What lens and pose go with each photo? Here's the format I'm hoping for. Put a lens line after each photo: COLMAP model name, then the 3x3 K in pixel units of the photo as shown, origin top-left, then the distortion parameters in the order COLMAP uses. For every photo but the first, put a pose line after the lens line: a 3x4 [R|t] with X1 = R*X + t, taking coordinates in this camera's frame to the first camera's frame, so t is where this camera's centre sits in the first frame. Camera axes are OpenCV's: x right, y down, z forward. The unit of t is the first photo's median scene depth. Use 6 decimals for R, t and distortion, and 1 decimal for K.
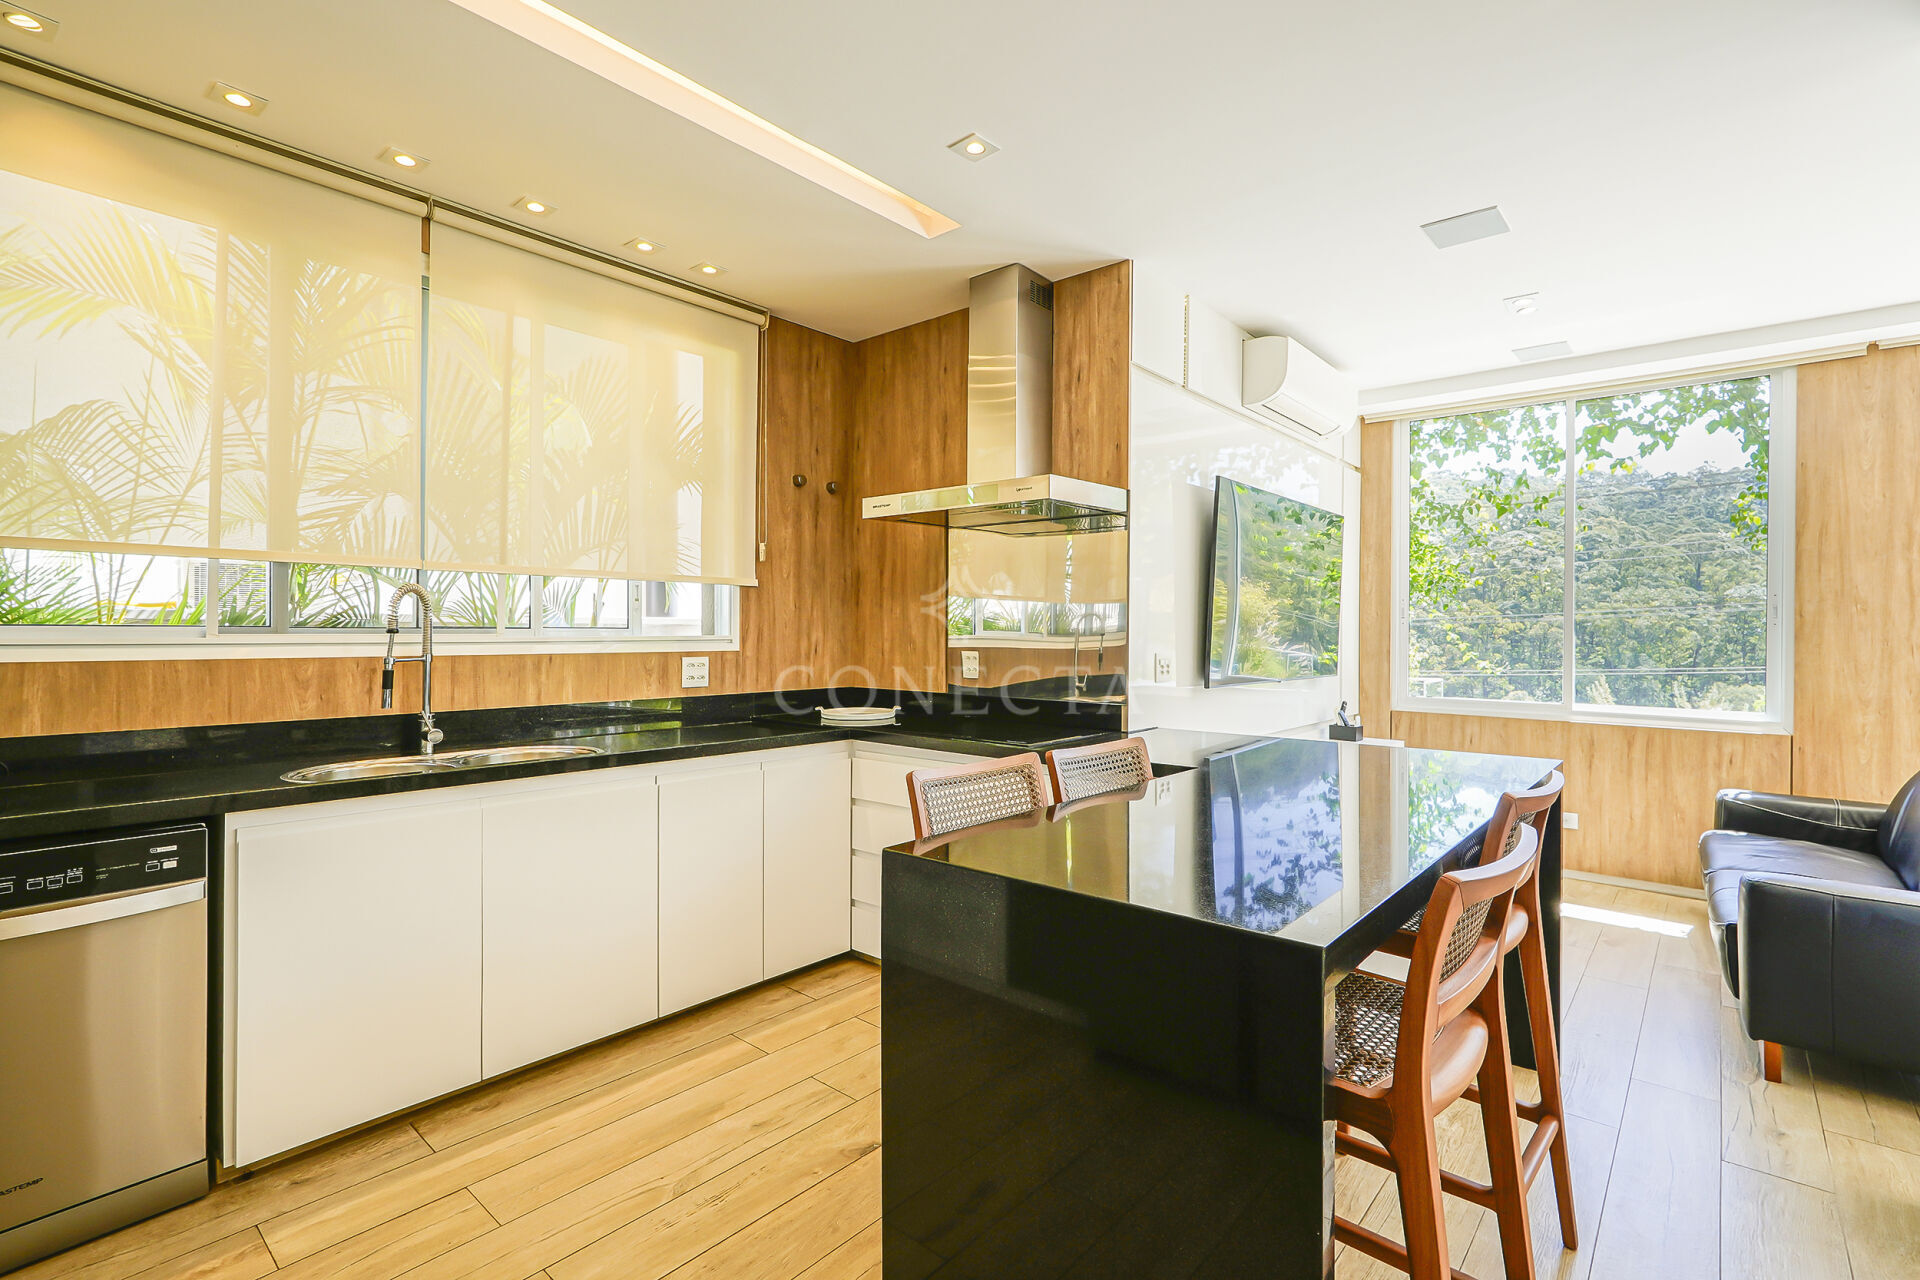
lens RADIAL K [[881.6, 0, 971.9], [0, 881.6, 637.7], [0, 0, 1]] dist [-0.020656, 0.013559]
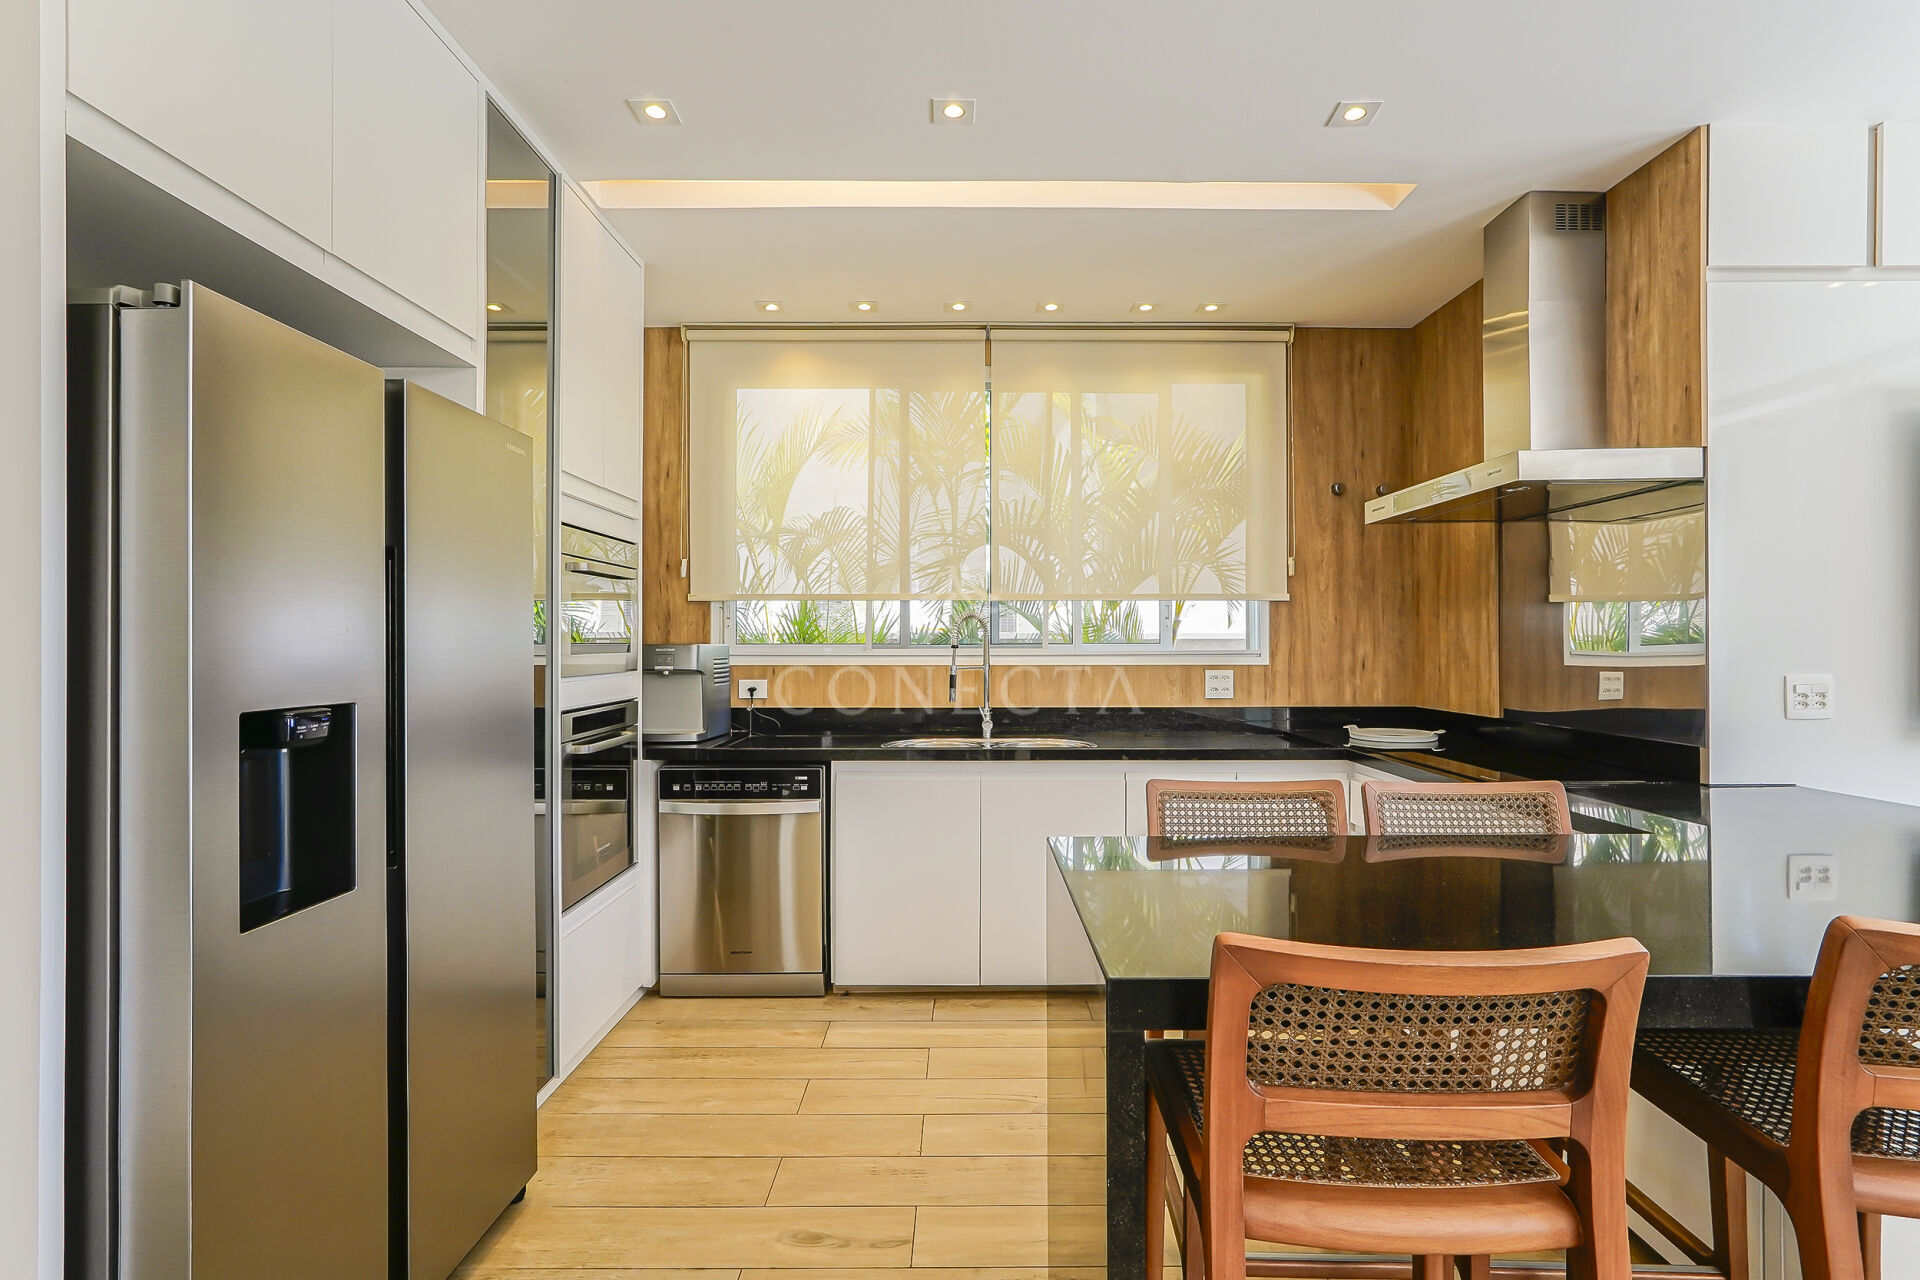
lens RADIAL K [[881.6, 0, 972.8], [0, 881.6, 643.8], [0, 0, 1]] dist [-0.020656, 0.013559]
pose [[0.655793, -0.004571, -0.754927, 0.308611], [-0.001926, 0.999968, -0.007728, -0.001023], [0.754938, 0.006523, 0.655763, 0.079581]]
